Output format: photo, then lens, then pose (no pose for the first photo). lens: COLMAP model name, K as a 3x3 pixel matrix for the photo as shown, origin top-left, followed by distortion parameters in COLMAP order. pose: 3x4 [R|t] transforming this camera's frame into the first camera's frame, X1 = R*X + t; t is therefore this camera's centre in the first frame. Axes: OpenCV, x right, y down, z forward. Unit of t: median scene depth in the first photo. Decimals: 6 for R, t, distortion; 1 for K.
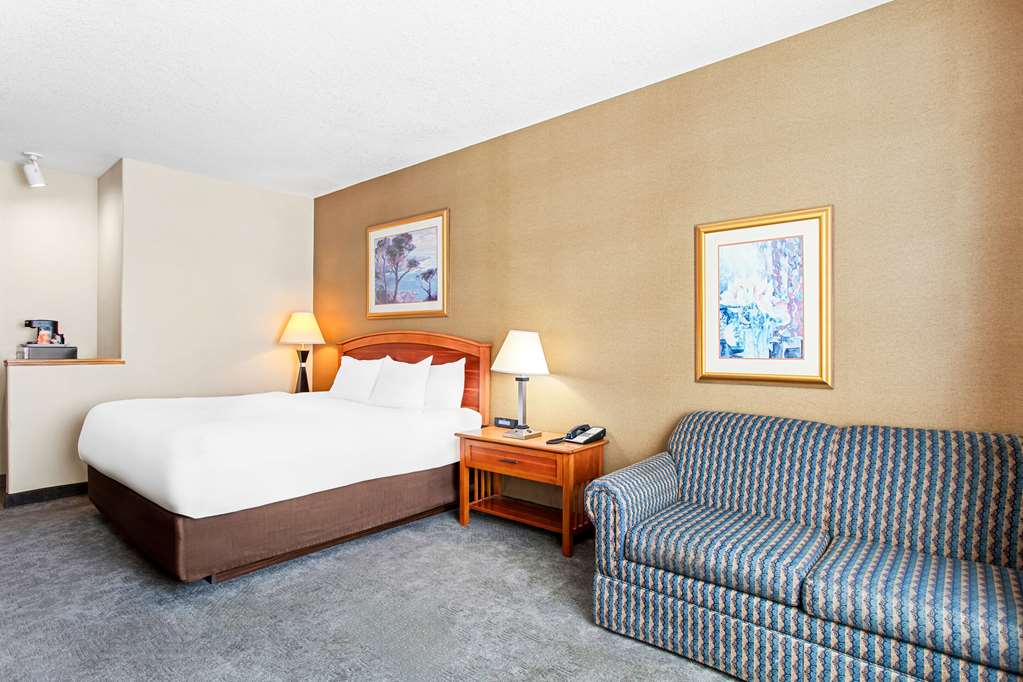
lens RADIAL K [[536.6, 0, 572.2], [0, 536.6, 346.9], [0, 0, 1]] dist [0.029891, -0.003187]
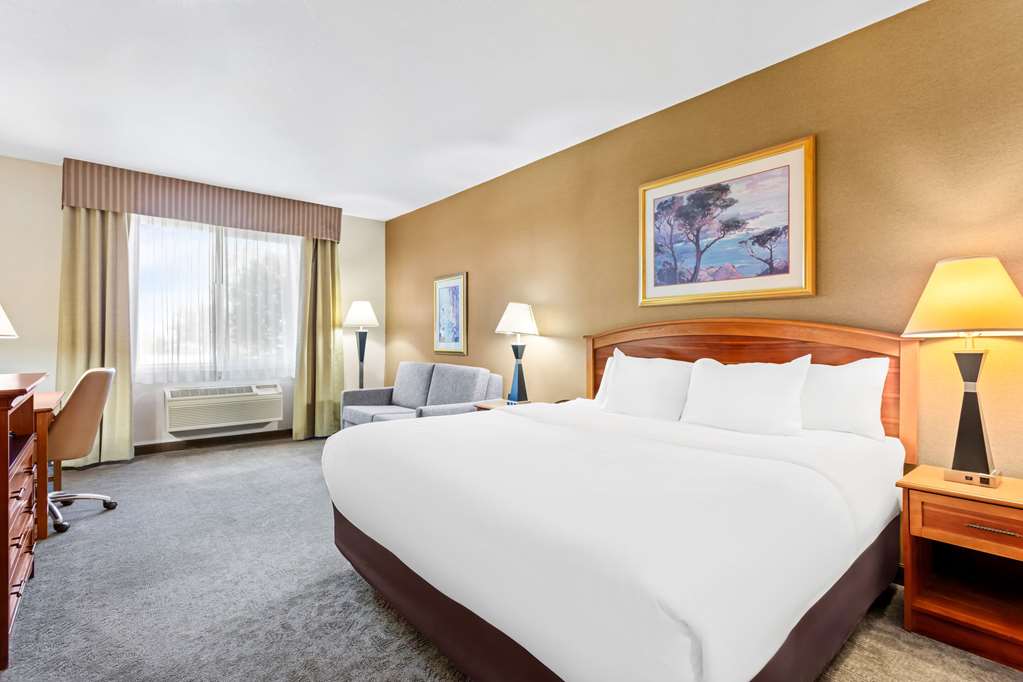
lens RADIAL K [[479.2, 0, 515.7], [0, 479.2, 344.8], [0, 0, 1]] dist [-0.013516, 0.001186]
pose [[0.975605, -0.021974, -0.218432, -0.424544], [0.024176, 0.999680, 0.007412, -0.006035], [0.218199, -0.012512, 0.975824, 0.300006]]
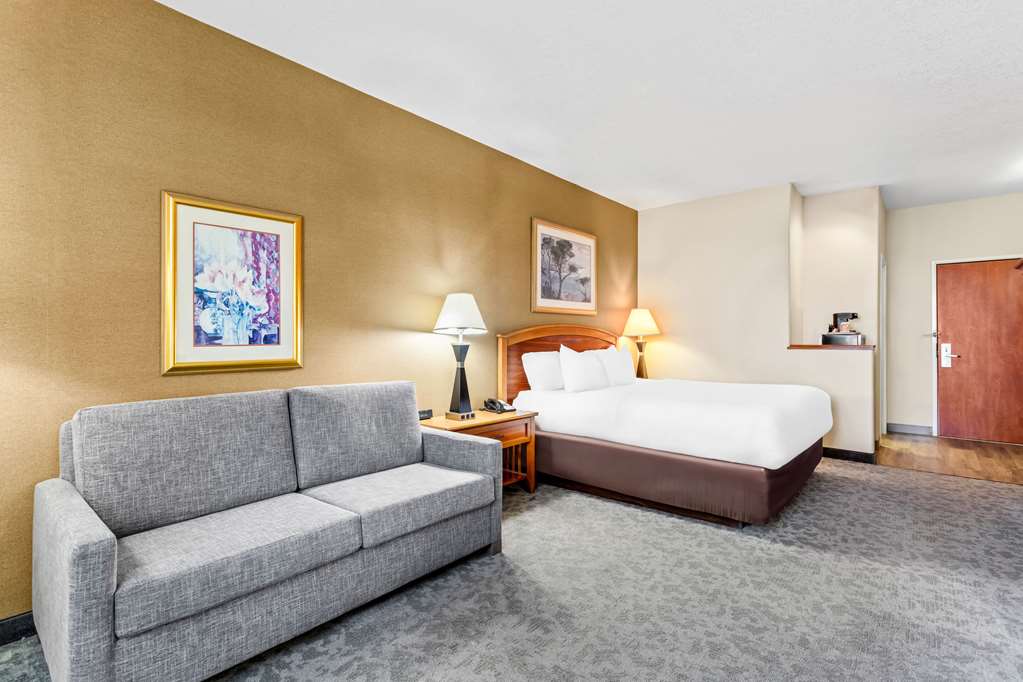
lens RADIAL K [[493.7, 0, 524.1], [0, 493.7, 323.6], [0, 0, 1]] dist [0.015813, 0.001086]
pose [[0.041995, 0.006359, 0.999098, -1.342478], [0.004217, 0.999970, -0.006542, -0.025180], [-0.999109, 0.004487, 0.041967, 1.021651]]
